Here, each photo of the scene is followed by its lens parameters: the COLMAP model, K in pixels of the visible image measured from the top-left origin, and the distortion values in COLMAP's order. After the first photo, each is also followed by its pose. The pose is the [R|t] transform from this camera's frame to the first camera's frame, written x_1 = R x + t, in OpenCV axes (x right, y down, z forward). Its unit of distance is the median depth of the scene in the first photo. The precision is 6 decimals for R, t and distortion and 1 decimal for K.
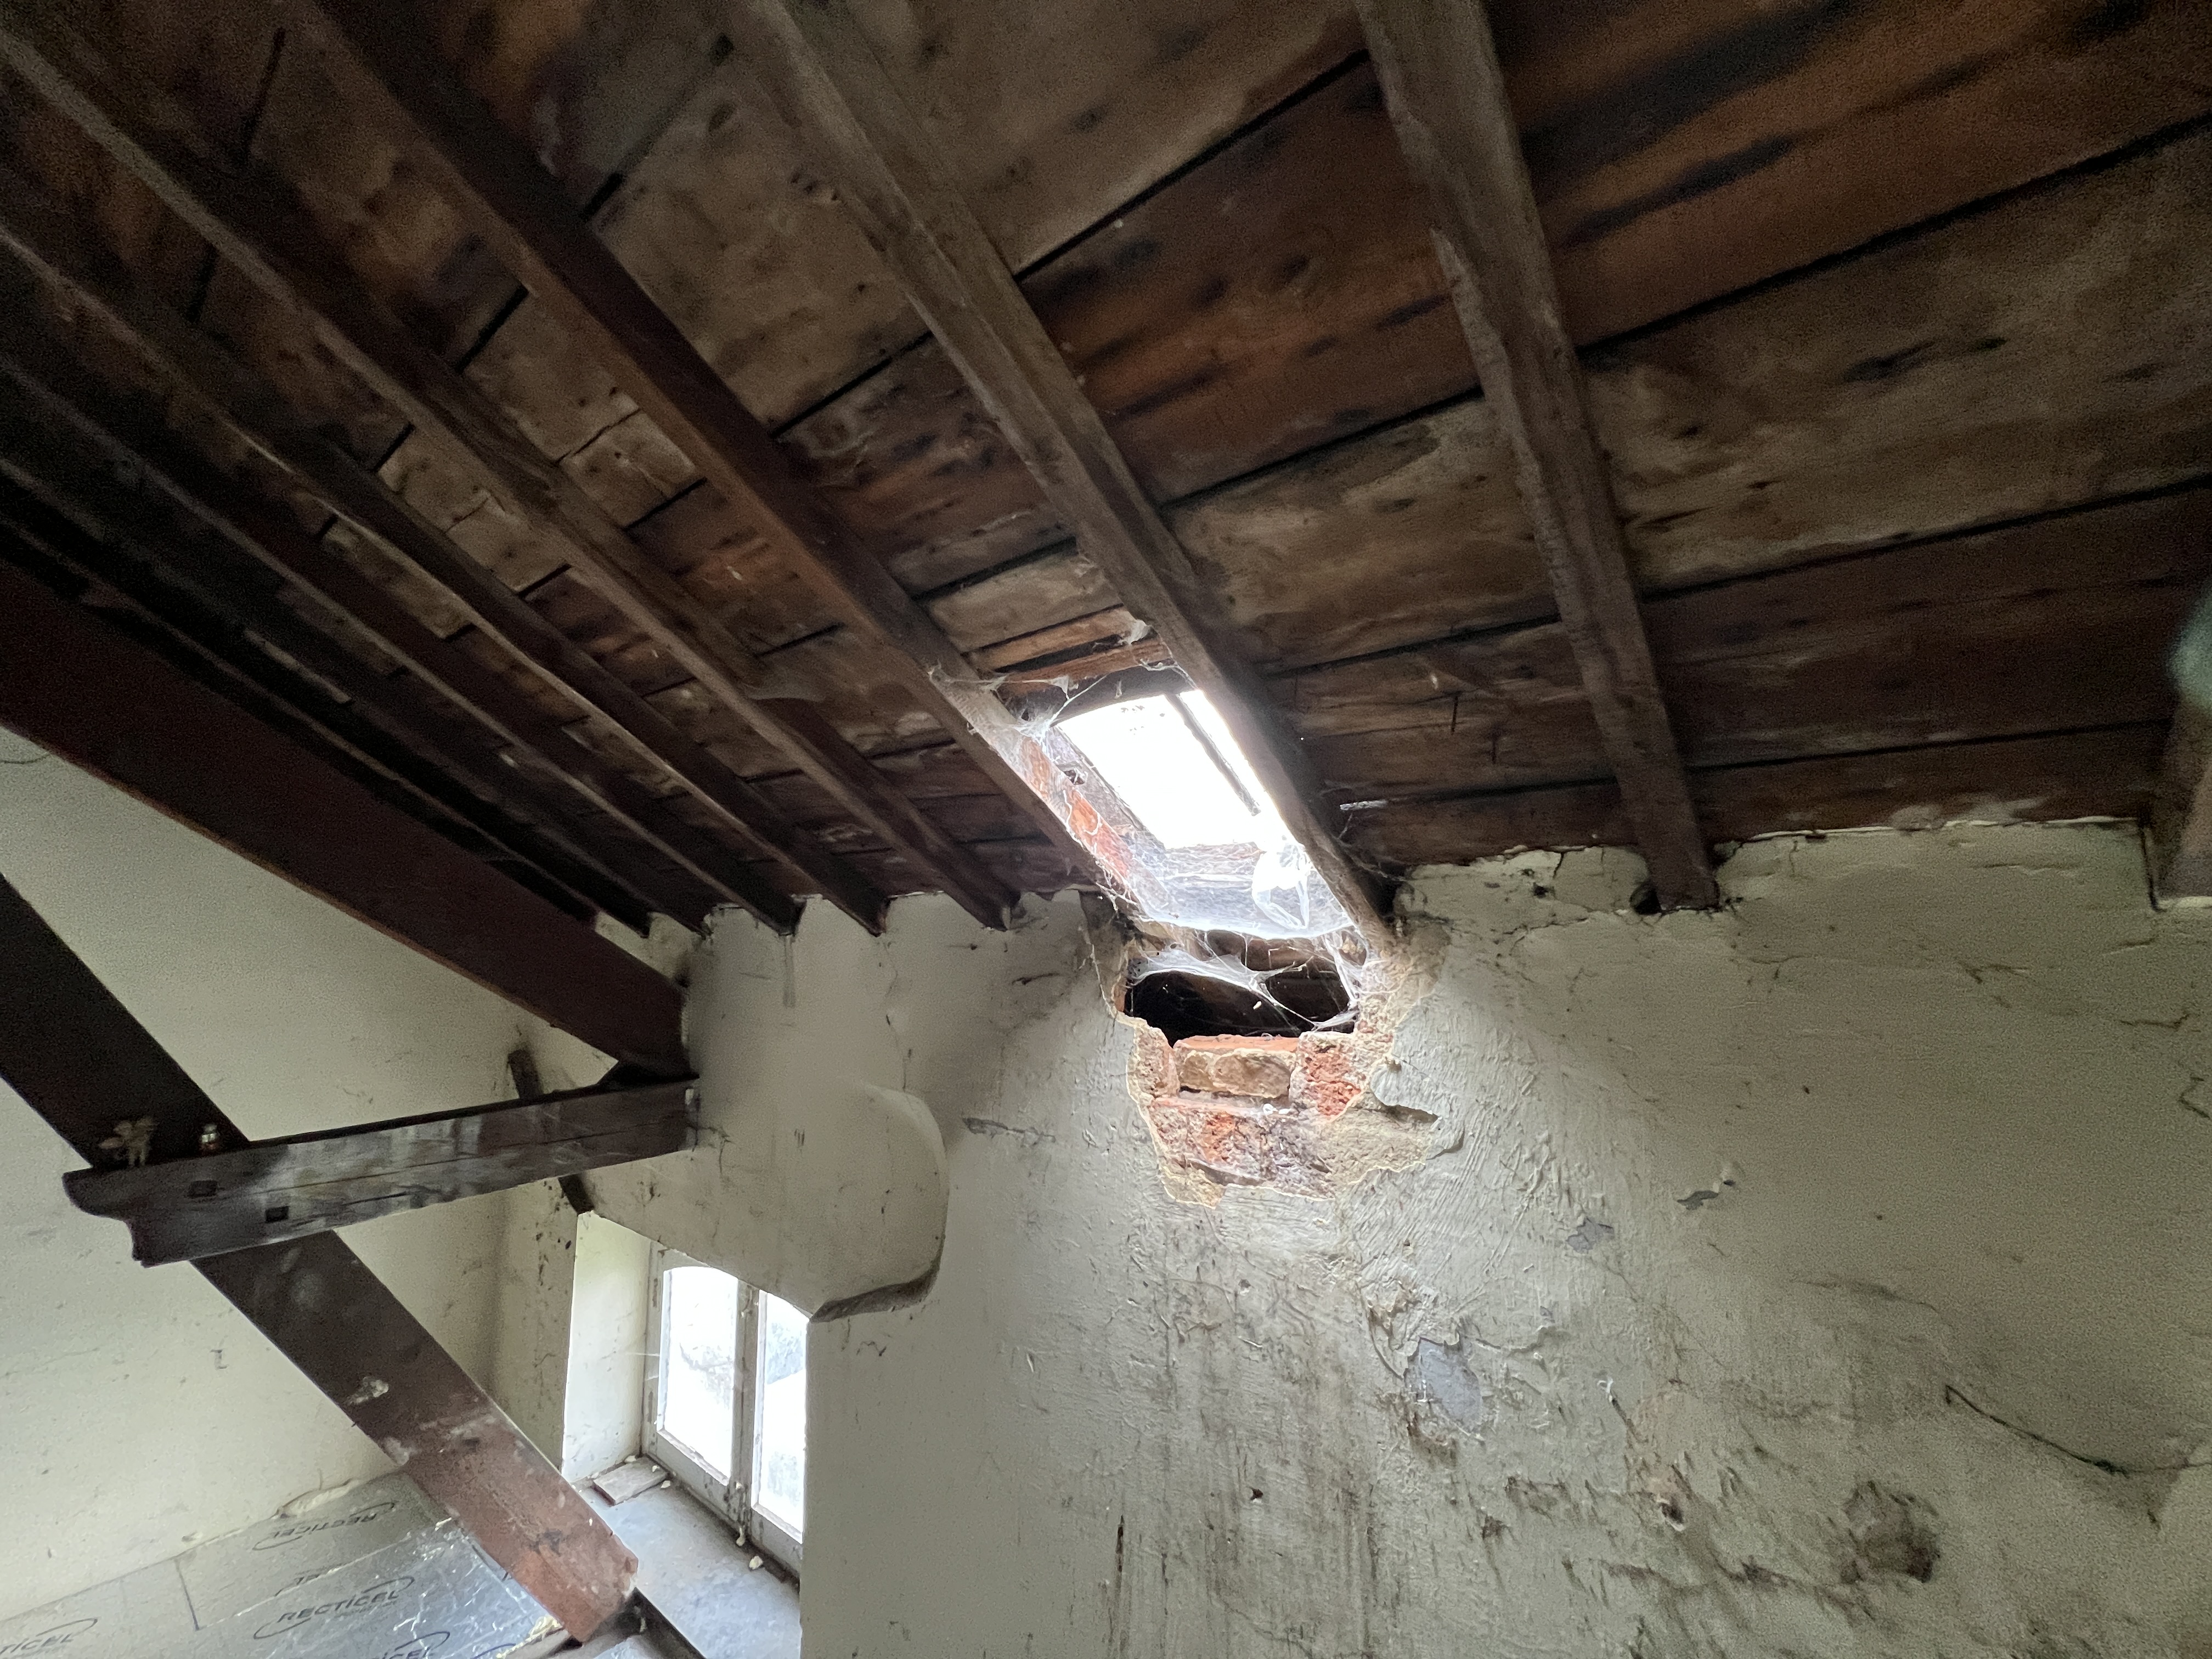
lens RADIAL K [[895.5, 0, 1103.5], [0, 895.5, 830.0], [0, 0, 1]] dist [0.000797, 0.000223]
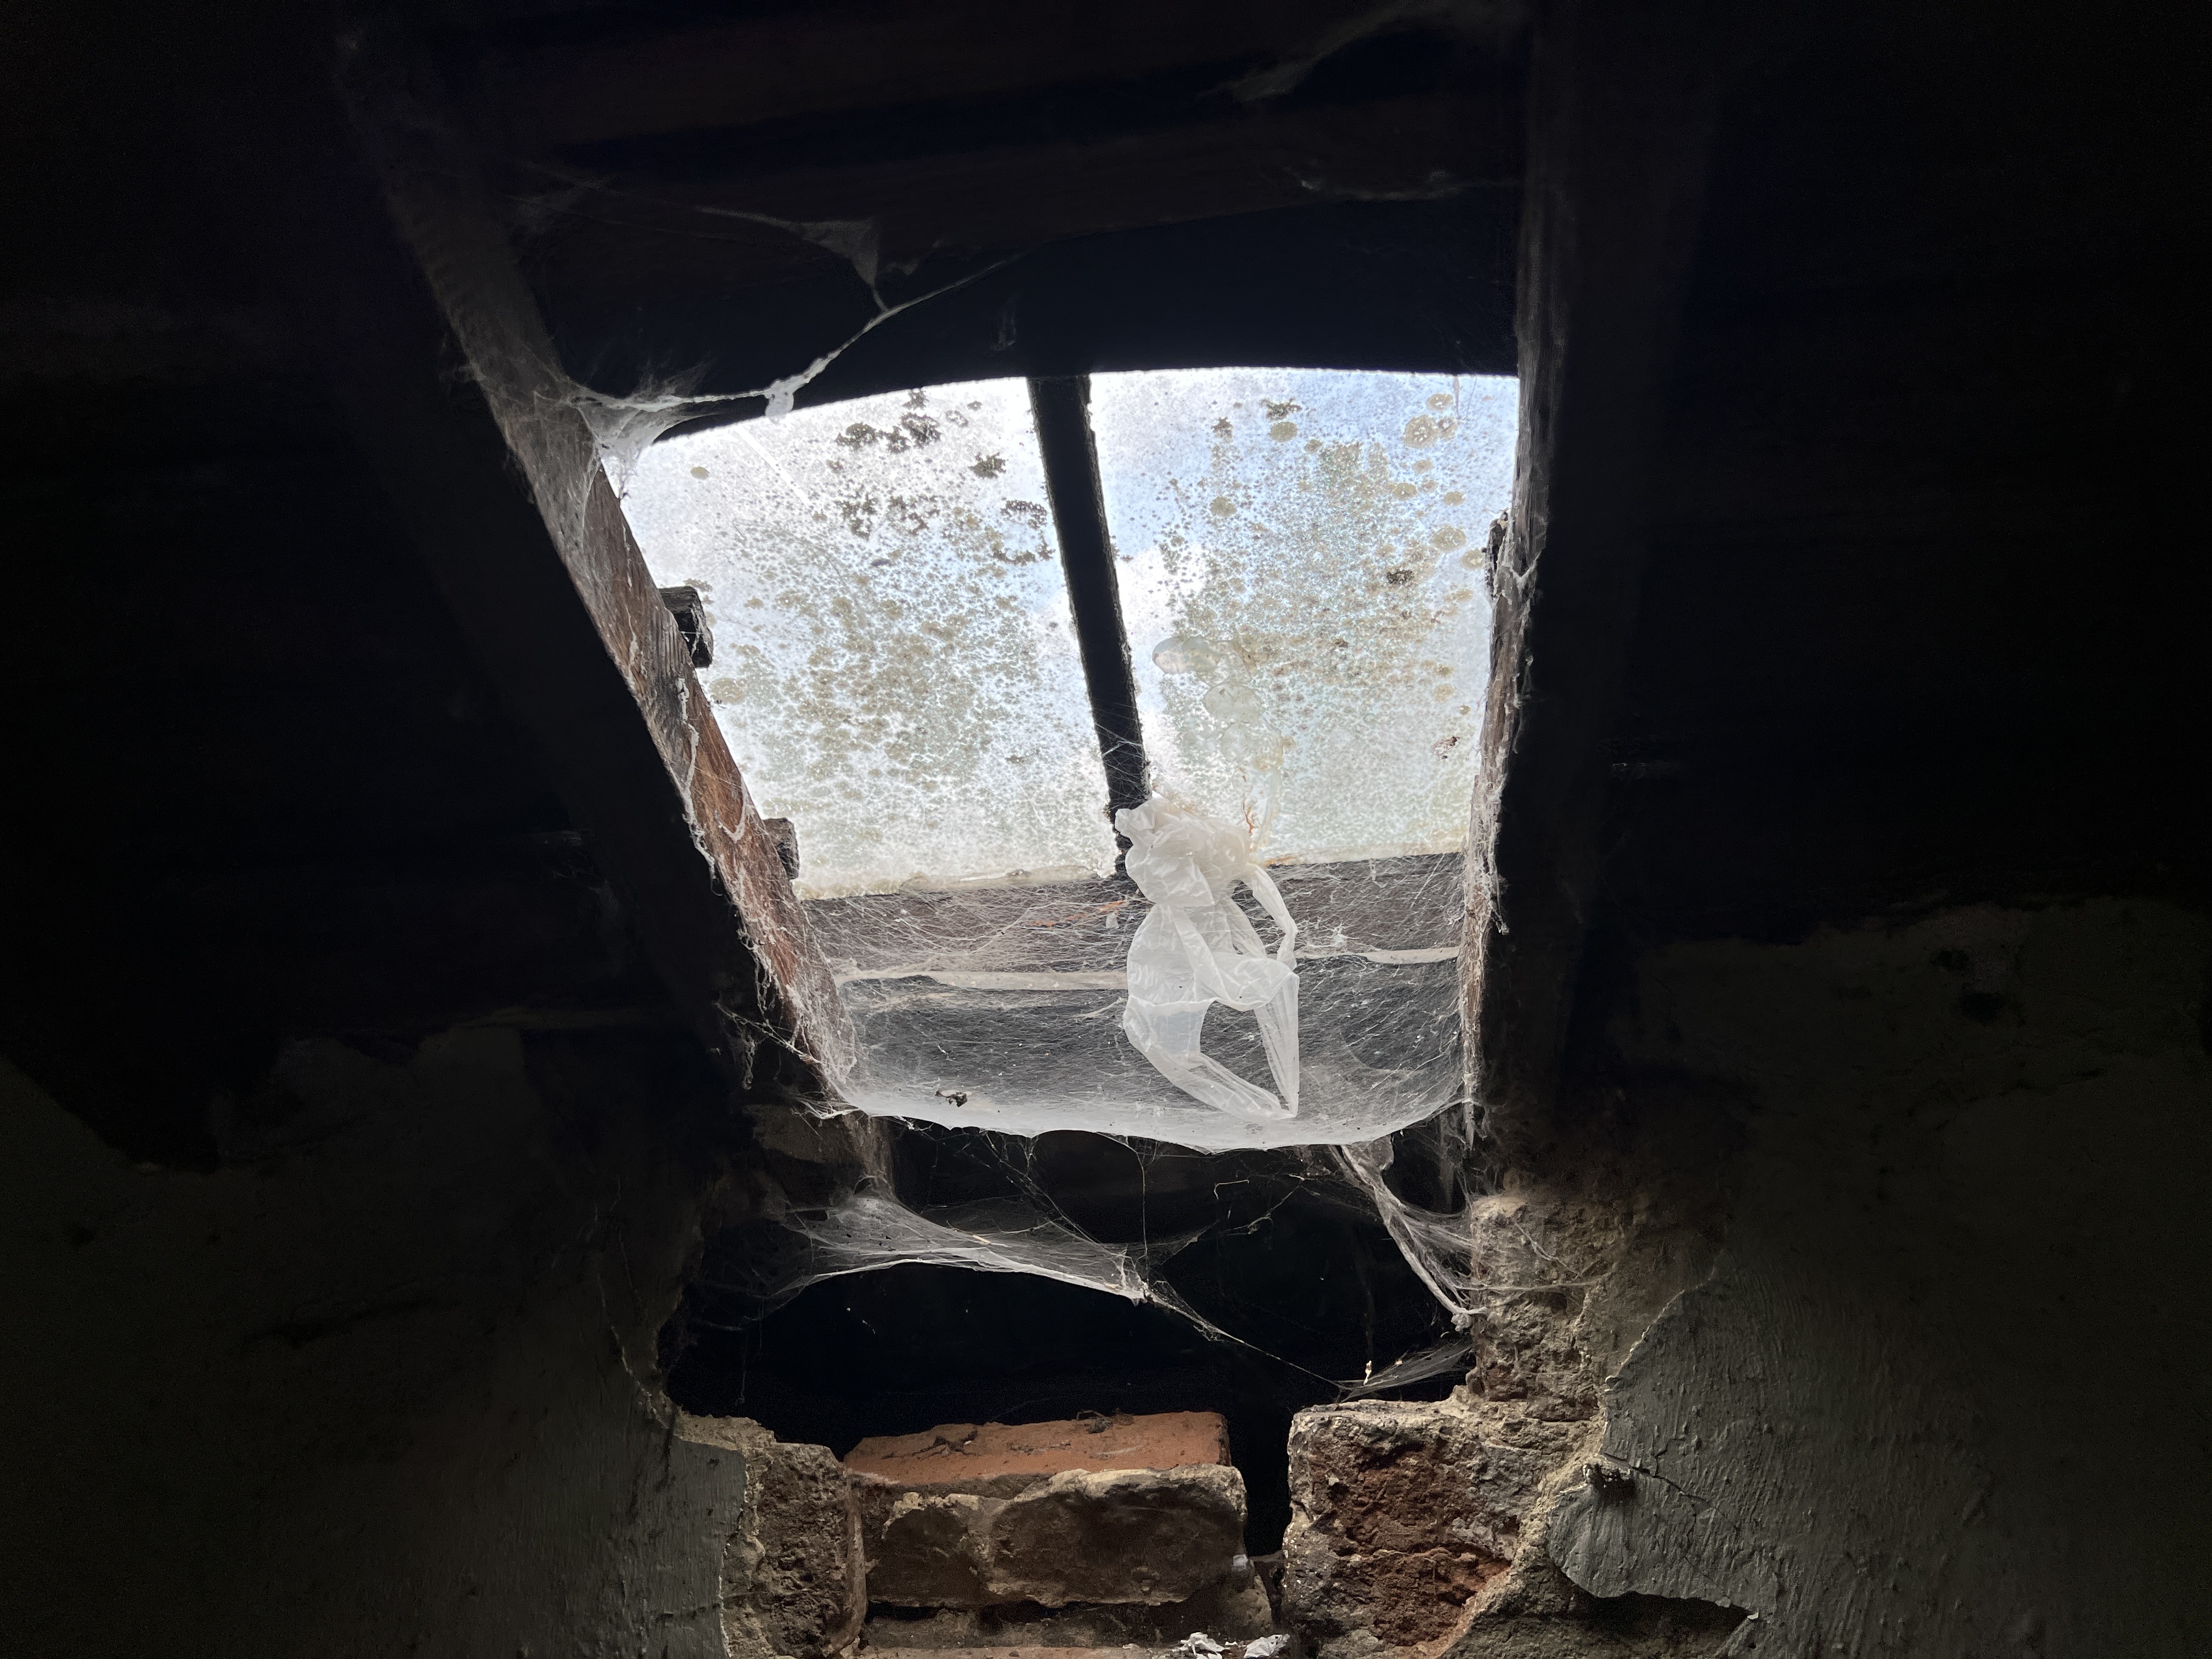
lens RADIAL K [[1666.9, 0, 1106.0], [0, 1666.9, 829.5], [0, 0, 1]] dist [-0.005621, 0.000640]
pose [[0.842038, 0.036692, 0.538168, -0.223984], [-0.019666, 0.999109, -0.037348, 0.022131], [-0.539059, 0.020865, 0.842010, 0.514190]]
